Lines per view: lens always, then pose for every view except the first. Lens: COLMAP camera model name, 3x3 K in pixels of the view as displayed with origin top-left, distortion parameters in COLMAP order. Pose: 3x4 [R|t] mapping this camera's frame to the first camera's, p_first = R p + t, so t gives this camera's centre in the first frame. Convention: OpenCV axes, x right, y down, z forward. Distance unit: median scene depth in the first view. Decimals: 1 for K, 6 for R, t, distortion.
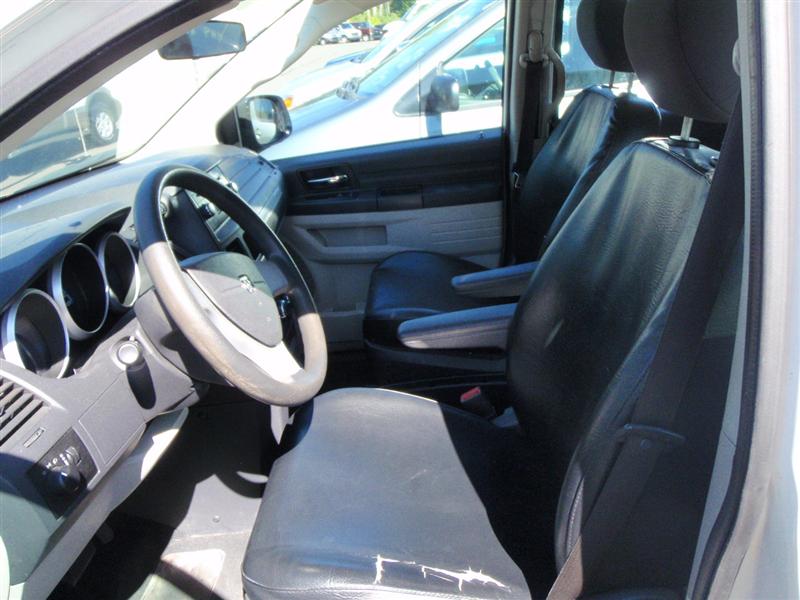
lens RADIAL K [[705.3, 0, 400.0], [0, 705.3, 300.0], [0, 0, 1]] dist [-0.043688, 0.008366]
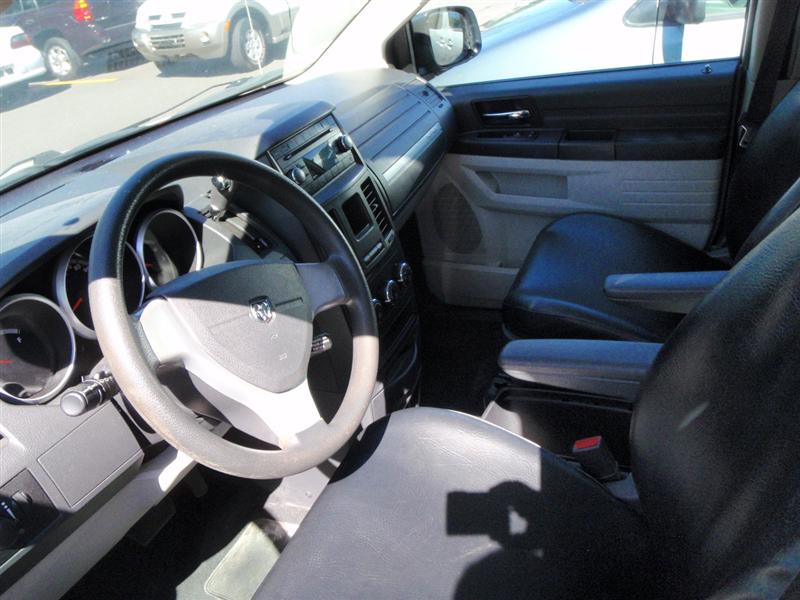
lens RADIAL K [[690.6, 0, 400.0], [0, 690.6, 300.0], [0, 0, 1]] dist [-0.127233, 0.207213]
pose [[0.927462, 0.153337, -0.341031, 0.096463], [-0.093175, 0.978053, 0.186365, -0.097133], [0.362123, -0.141071, 0.921394, 0.172797]]
